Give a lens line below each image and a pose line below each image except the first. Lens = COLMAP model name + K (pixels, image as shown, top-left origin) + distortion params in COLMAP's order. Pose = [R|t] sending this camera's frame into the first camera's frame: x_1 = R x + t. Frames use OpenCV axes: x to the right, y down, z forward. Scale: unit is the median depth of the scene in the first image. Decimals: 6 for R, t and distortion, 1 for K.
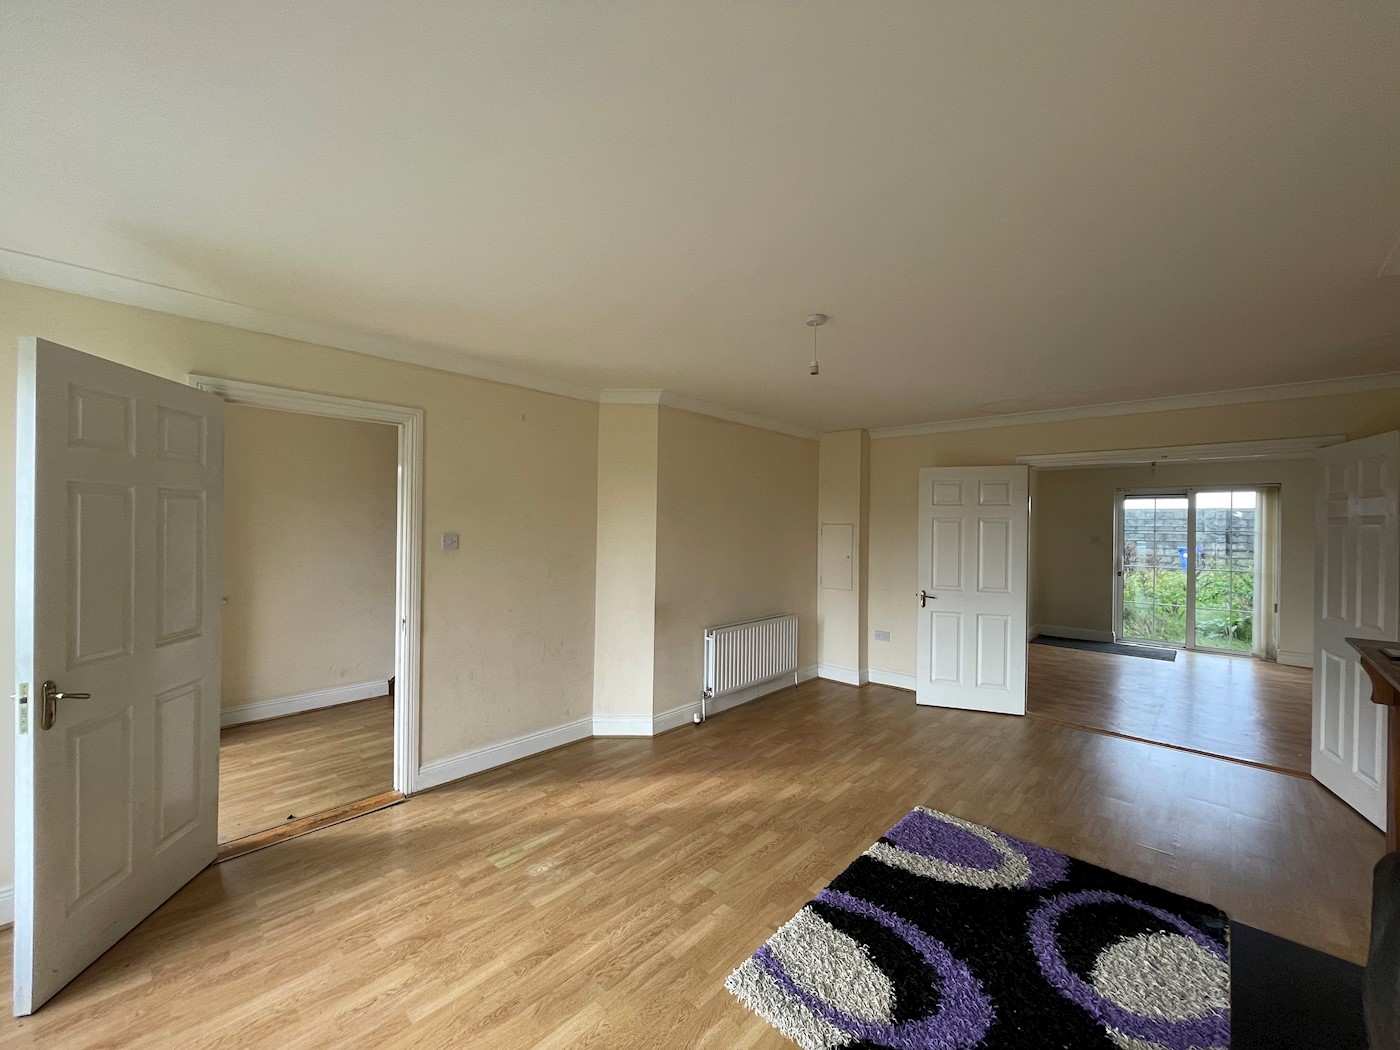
lens RADIAL K [[567.7, 0, 700.0], [0, 567.7, 525.0], [0, 0, 1]] dist [-0.000416, 0.002286]
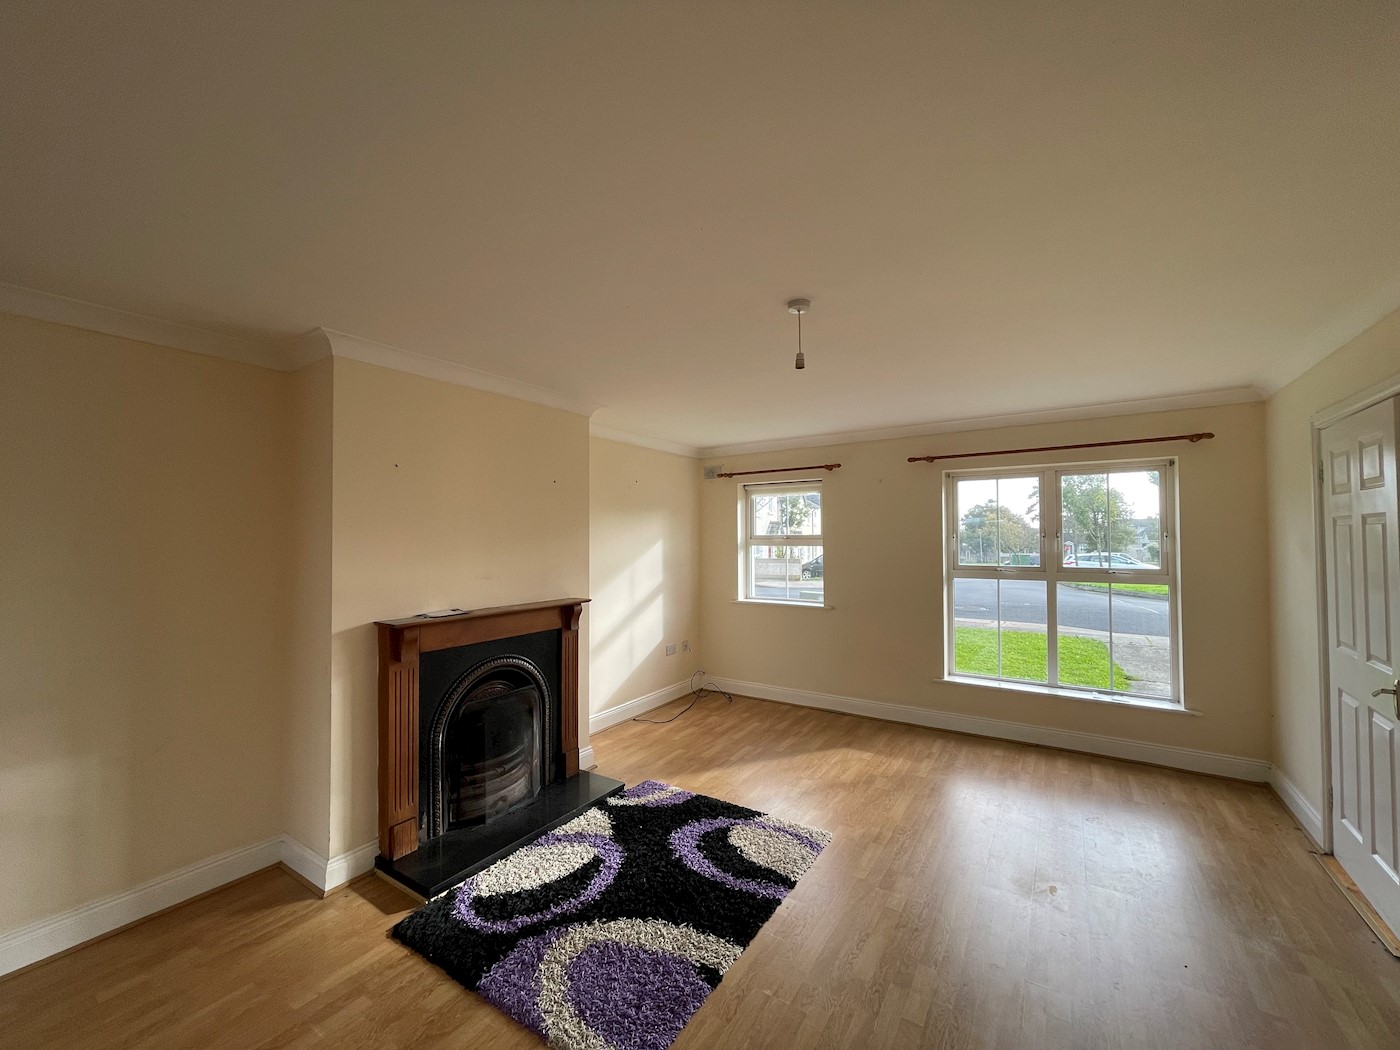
lens RADIAL K [[567.7, 0, 700.0], [0, 567.7, 525.0], [0, 0, 1]] dist [-0.000416, 0.002286]
pose [[-0.984029, -0.015208, -0.177356, 0.546681], [-0.011158, 0.999654, -0.023809, -0.003337], [0.177657, -0.021450, -0.983859, 1.962249]]
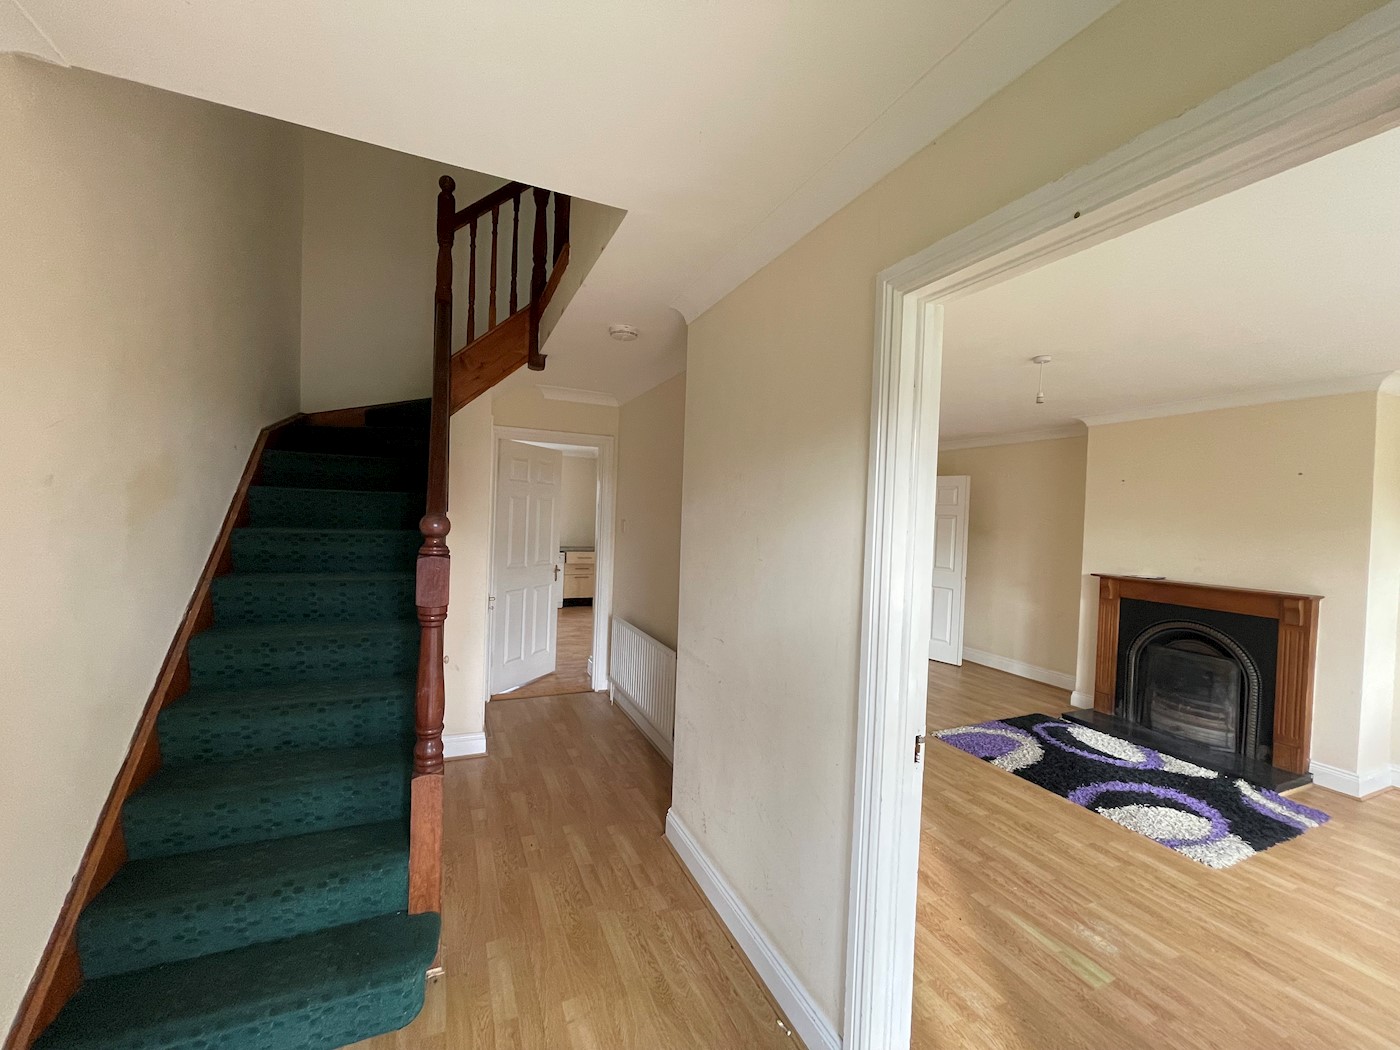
lens RADIAL K [[567.7, 0, 700.0], [0, 567.7, 525.0], [0, 0, 1]] dist [-0.000416, 0.002286]
pose [[0.379083, -0.012719, 0.925275, -1.312941], [-0.033537, 0.999060, 0.027473, -0.004756], [-0.924755, -0.041445, 0.378300, 1.301579]]
